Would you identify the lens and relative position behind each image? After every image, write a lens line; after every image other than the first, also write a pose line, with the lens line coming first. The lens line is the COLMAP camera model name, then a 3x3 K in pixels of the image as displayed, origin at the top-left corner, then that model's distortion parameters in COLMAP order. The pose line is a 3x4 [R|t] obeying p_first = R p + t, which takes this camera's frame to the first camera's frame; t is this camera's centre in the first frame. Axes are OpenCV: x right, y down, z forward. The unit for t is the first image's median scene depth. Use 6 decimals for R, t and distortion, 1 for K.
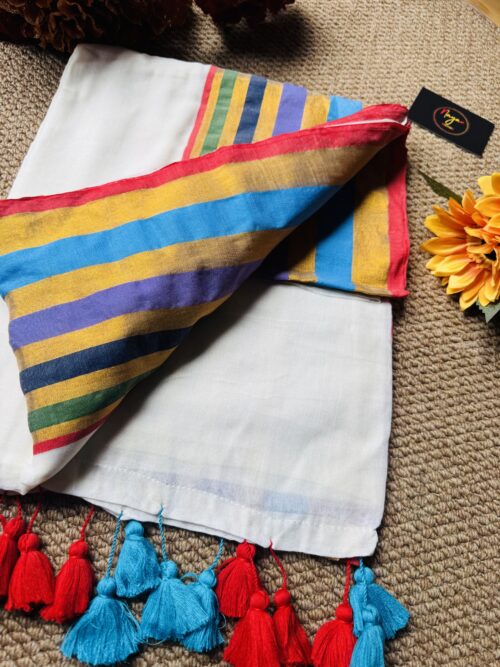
lens RADIAL K [[487.0, 0, 247.2], [0, 487.0, 334.6], [0, 0, 1]] dist [-0.037232, 0.011869]
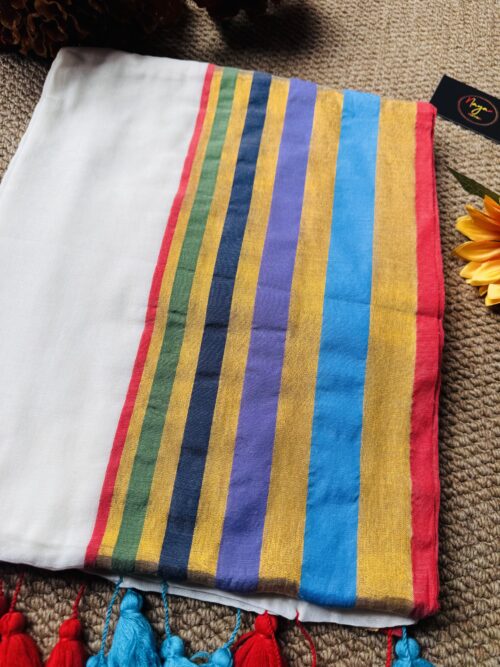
lens RADIAL K [[490.1, 0, 252.5], [0, 490.1, 336.7], [0, 0, 1]] dist [-0.049982, 0.024442]
pose [[0.998684, -0.041780, -0.029753, 0.018707], [0.041462, 0.999077, -0.011240, -0.043695], [0.030195, 0.009992, 0.999494, 0.139287]]
